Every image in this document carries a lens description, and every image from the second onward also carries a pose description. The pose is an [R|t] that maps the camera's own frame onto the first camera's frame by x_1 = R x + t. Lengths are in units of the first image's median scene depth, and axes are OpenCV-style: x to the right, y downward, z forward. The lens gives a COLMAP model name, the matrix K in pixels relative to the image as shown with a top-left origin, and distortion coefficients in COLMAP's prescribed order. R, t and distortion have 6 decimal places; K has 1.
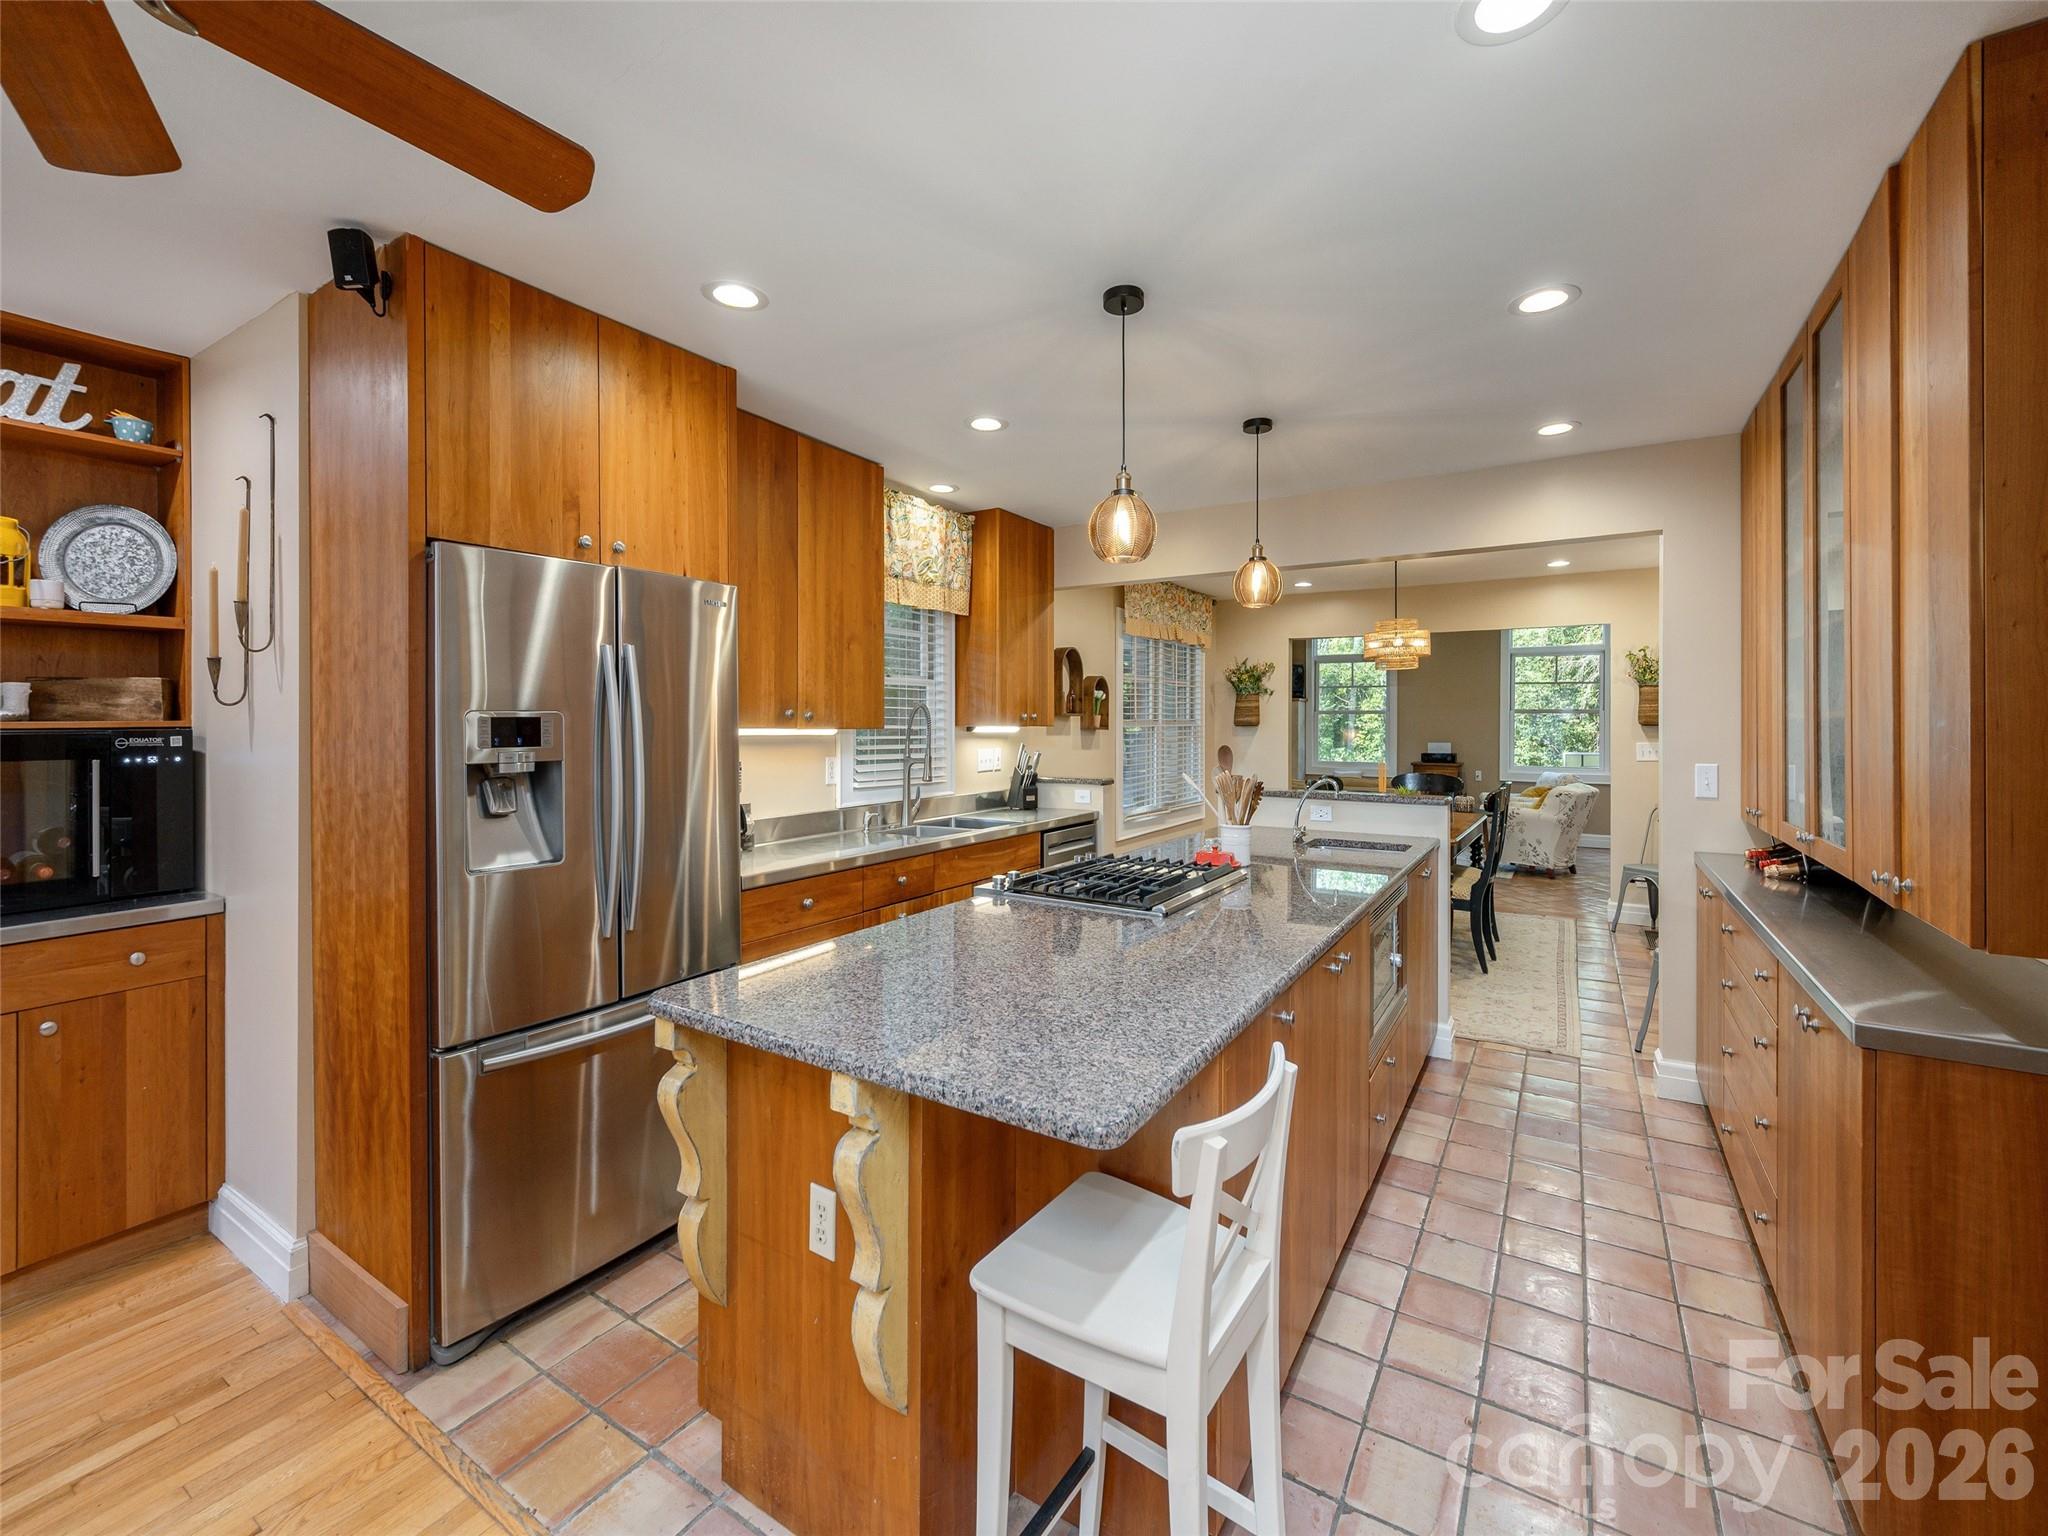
lens RADIAL K [[859.2, 0, 1059.0], [0, 859.2, 714.7], [0, 0, 1]] dist [0.001250, 0.001718]
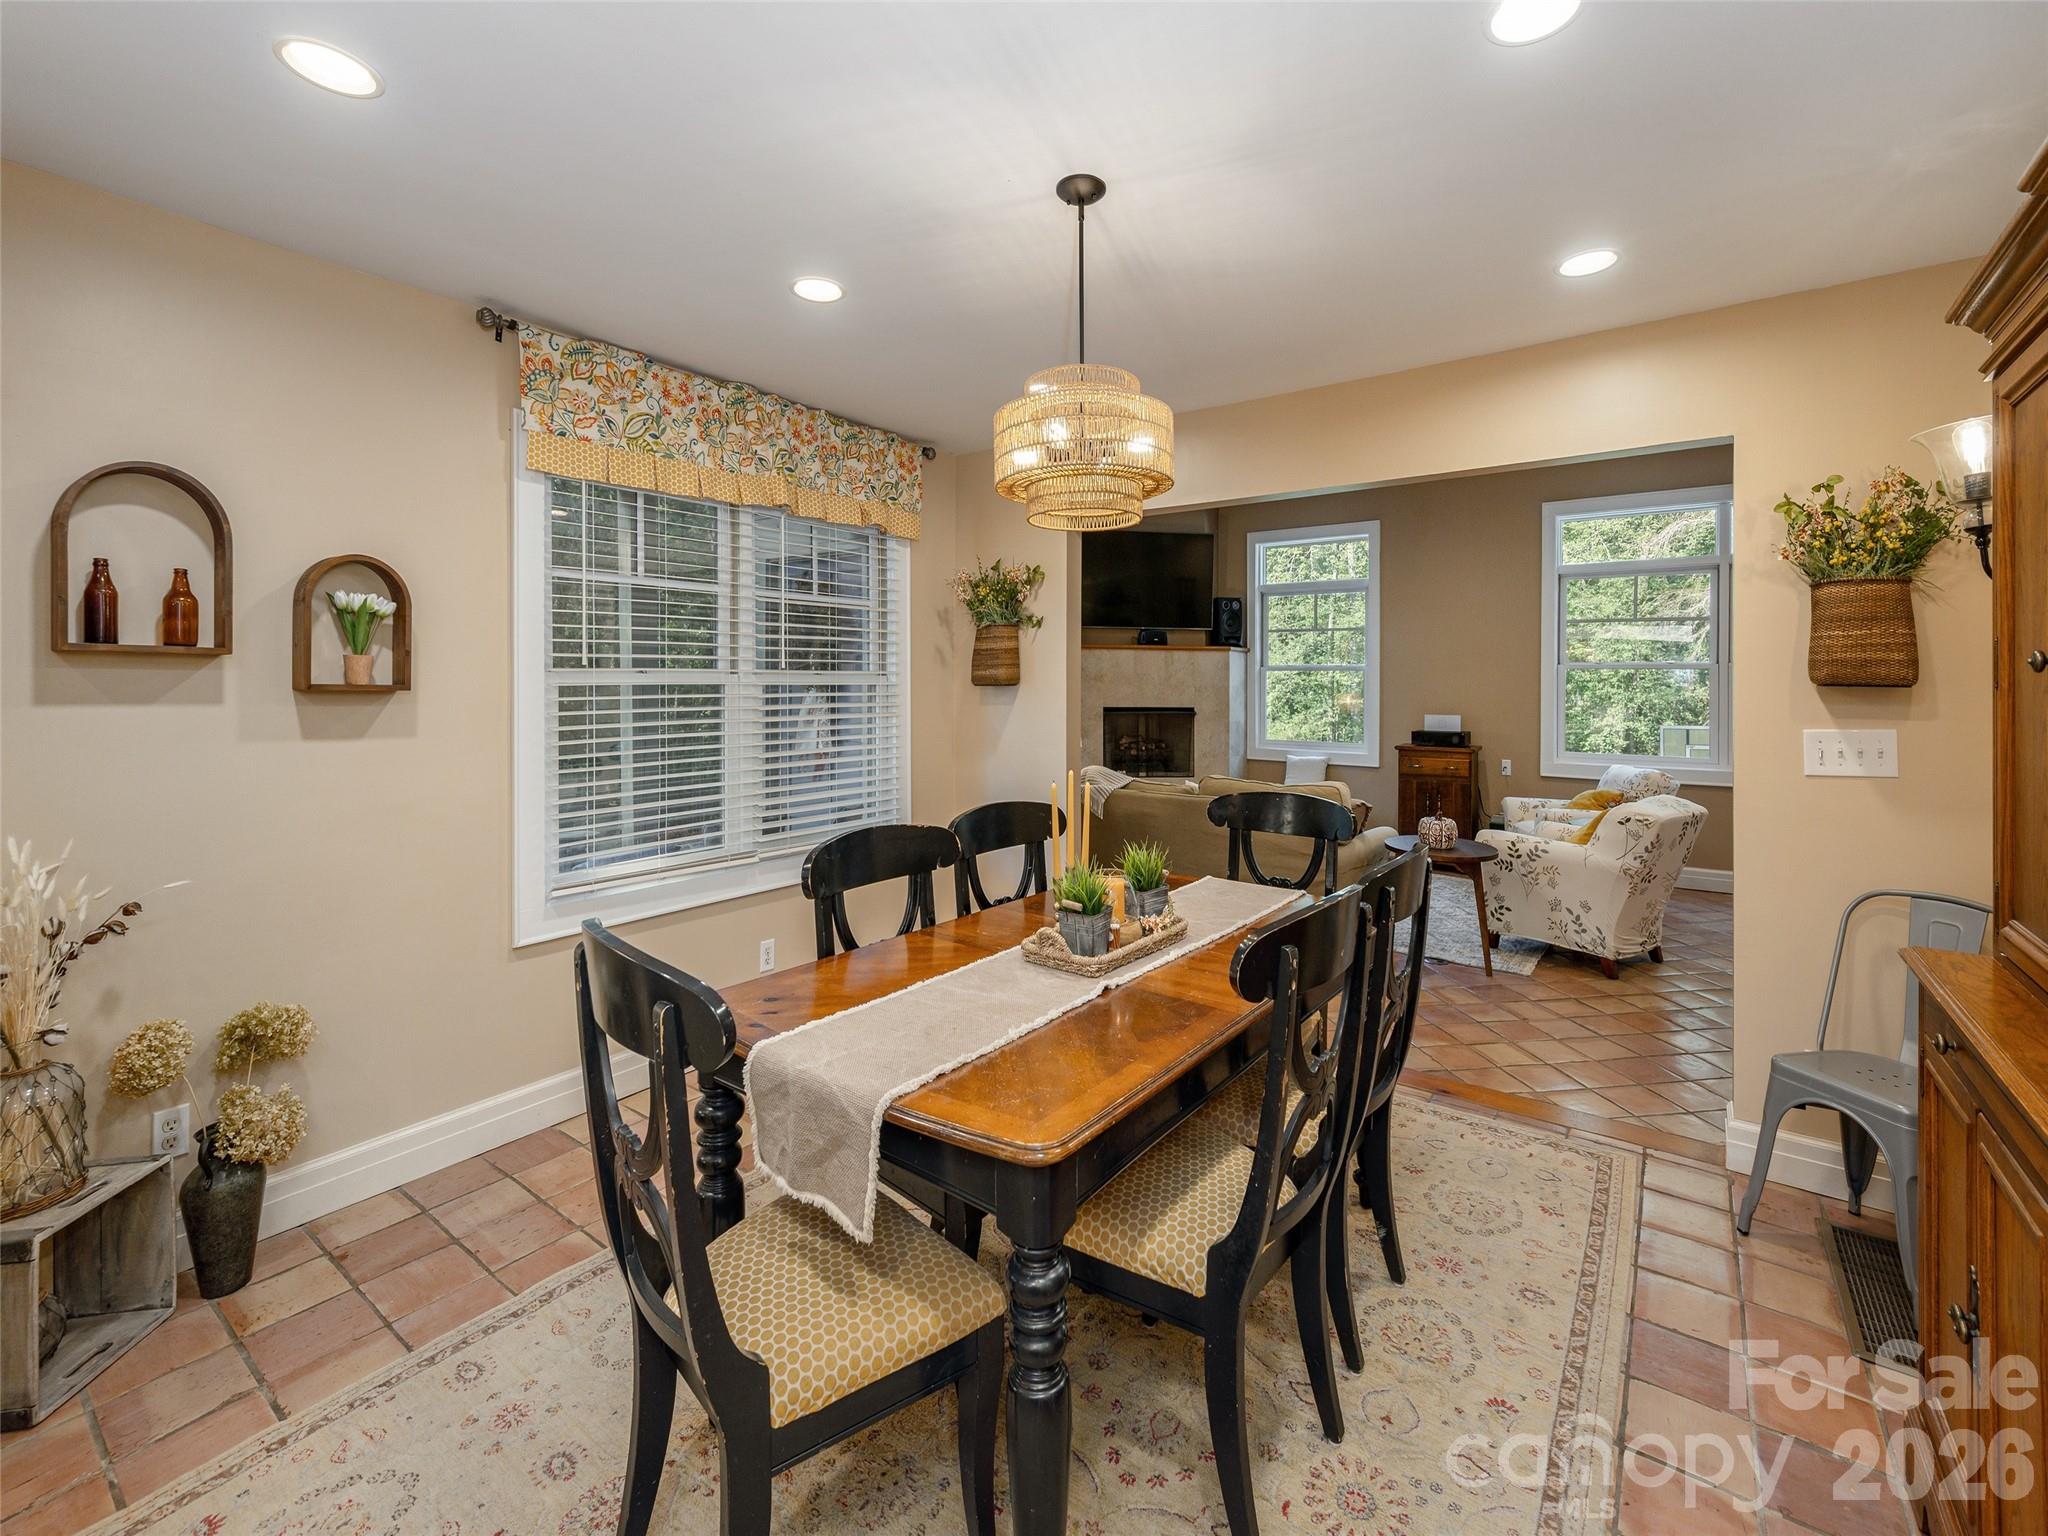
lens RADIAL K [[859.2, 0, 1044.7], [0, 859.2, 674.0], [0, 0, 1]] dist [0.001250, 0.001718]
pose [[0.994987, 0.002331, -0.099977, 0.637897], [-0.002752, 0.999988, -0.004069, 0.017000], [0.099967, 0.004324, 0.994981, 1.001645]]
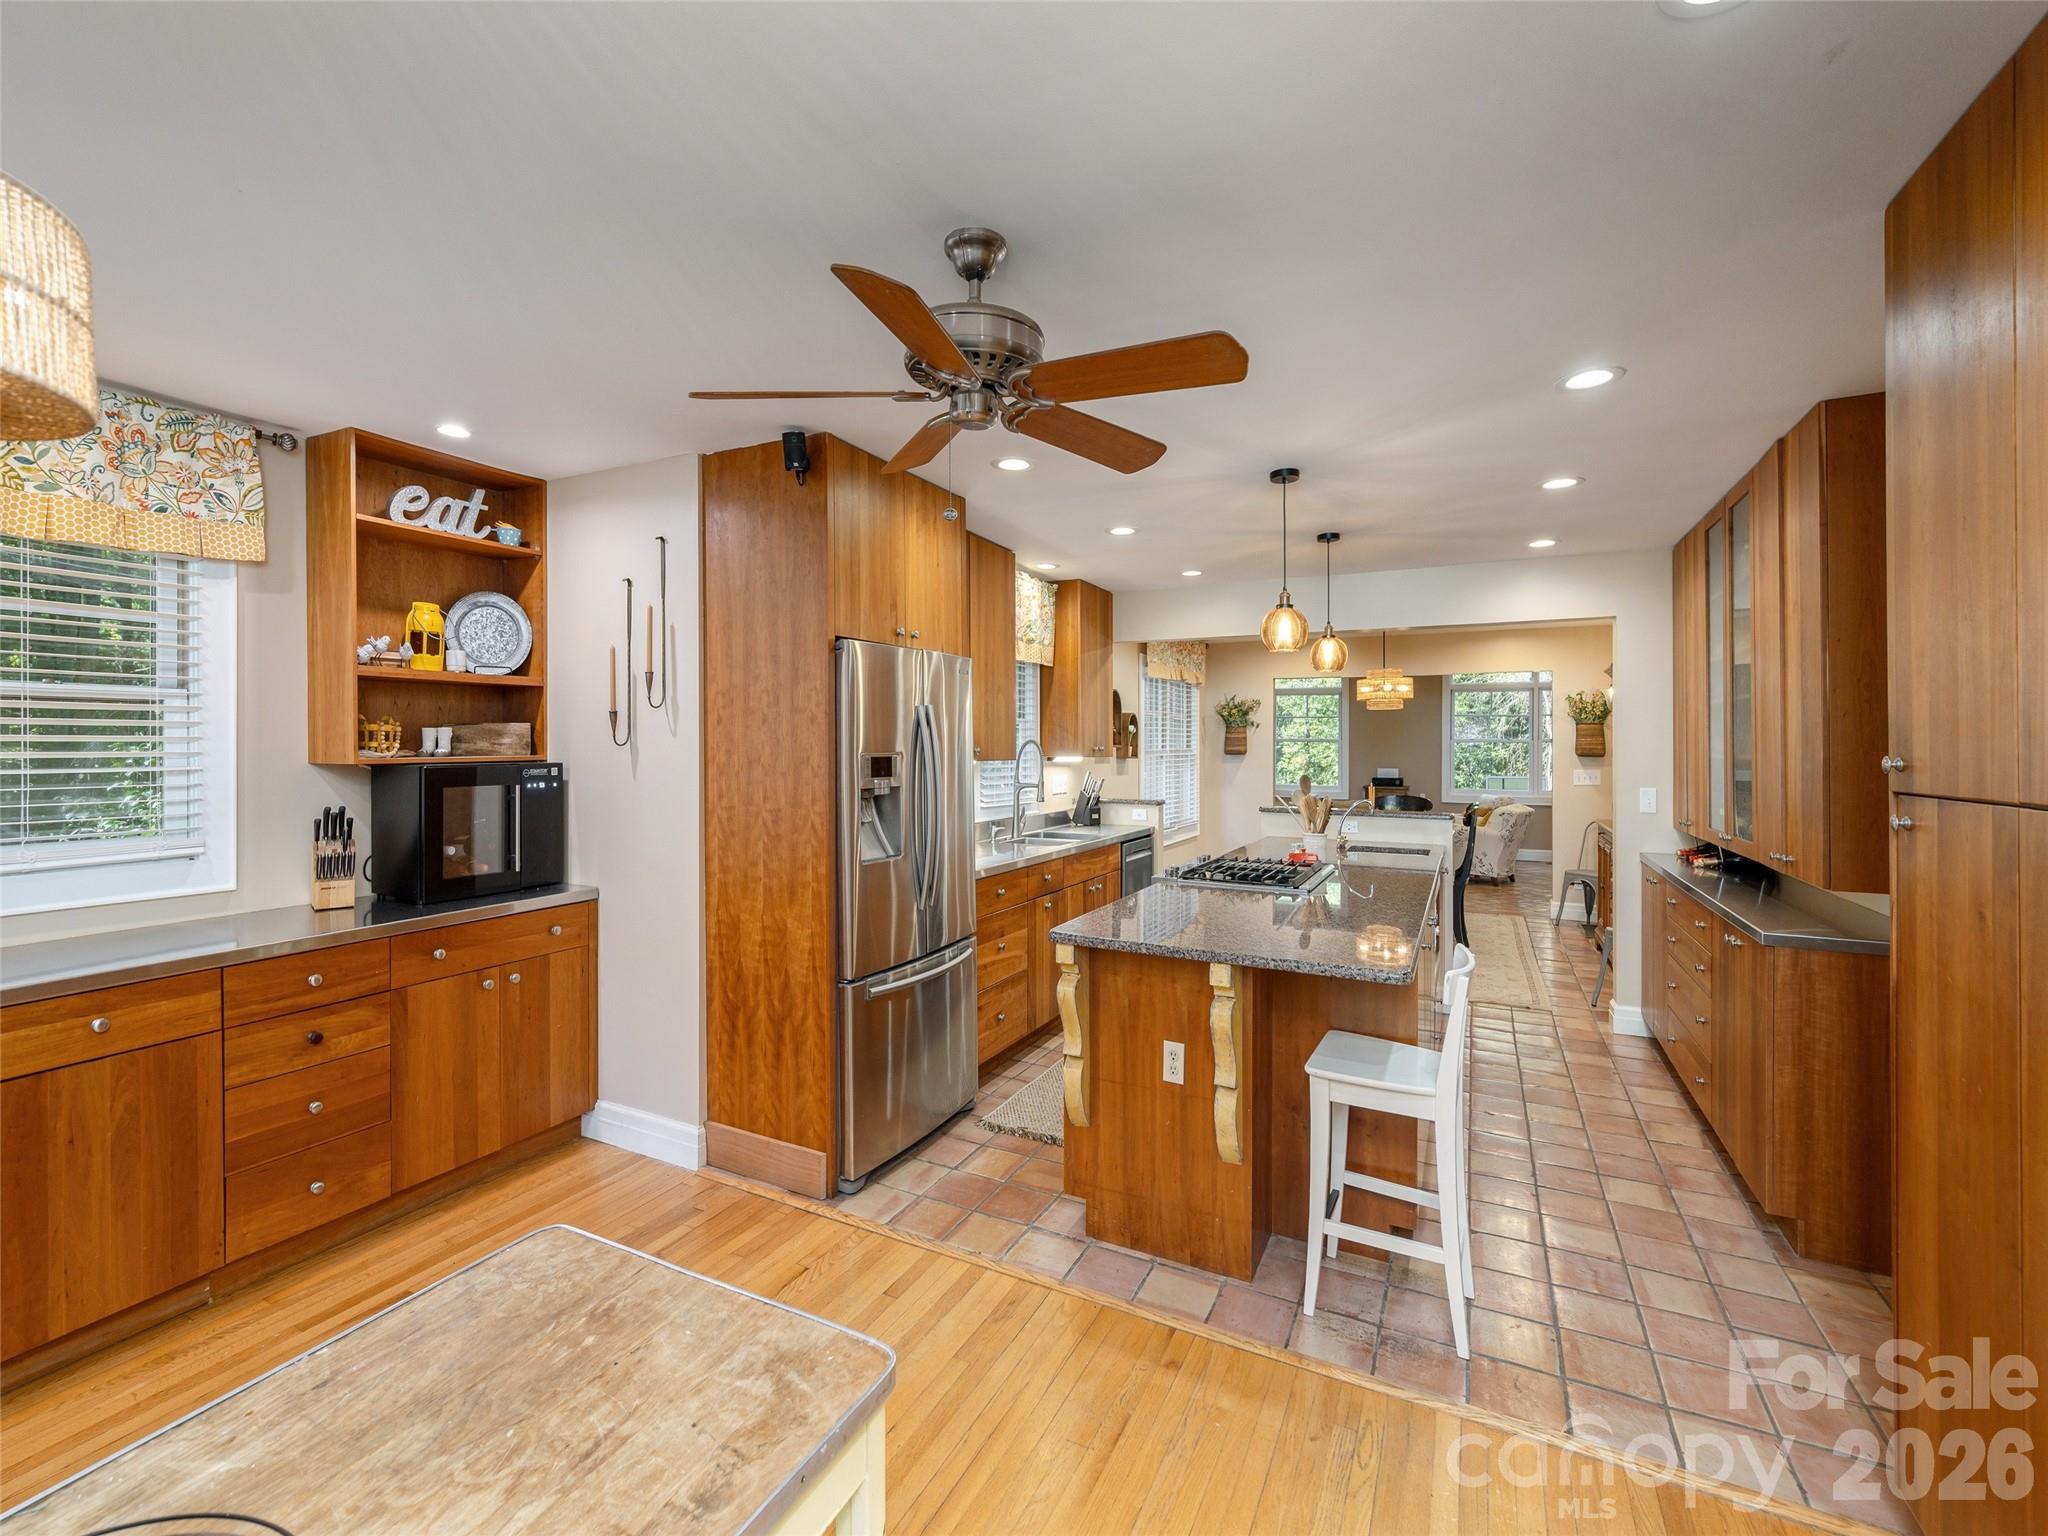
lens RADIAL K [[956.6, 0, 933.1], [0, 956.6, 726.1], [0, 0, 1]] dist [0.007565, -0.001986]
pose [[0.998523, 0.003776, 0.054206, -0.529150], [-0.003476, 0.999978, -0.005626, -0.033711], [-0.054226, 0.005429, 0.998514, -0.526830]]
